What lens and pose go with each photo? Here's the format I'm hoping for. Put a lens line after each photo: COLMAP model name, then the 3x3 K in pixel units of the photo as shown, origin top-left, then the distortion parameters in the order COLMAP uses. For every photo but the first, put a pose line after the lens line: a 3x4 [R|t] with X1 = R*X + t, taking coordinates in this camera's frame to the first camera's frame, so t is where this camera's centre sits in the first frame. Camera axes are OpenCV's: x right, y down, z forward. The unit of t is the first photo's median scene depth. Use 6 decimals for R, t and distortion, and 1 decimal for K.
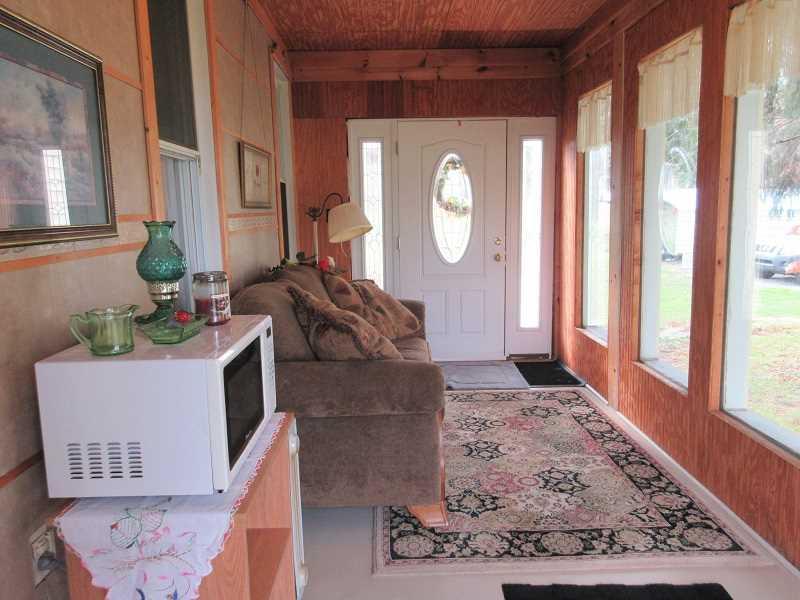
lens RADIAL K [[600.5, 0, 400.0], [0, 600.5, 300.0], [0, 0, 1]] dist [0.003448, -0.003143]
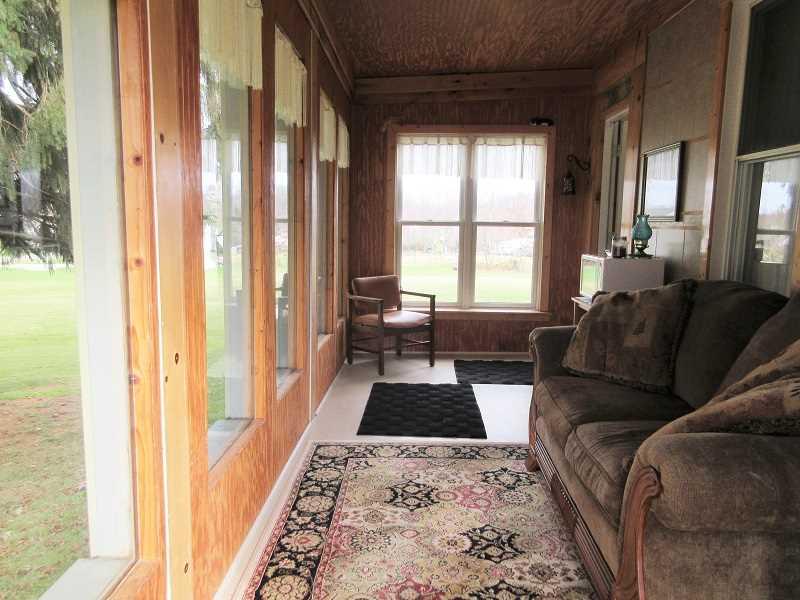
lens RADIAL K [[600.5, 0, 400.0], [0, 600.5, 300.0], [0, 0, 1]] dist [0.003448, -0.003143]
pose [[-0.998989, 0.002003, 0.044901, 0.257147], [0.014222, 0.961763, 0.273514, -0.264578], [-0.042636, 0.273876, -0.960820, 1.919647]]
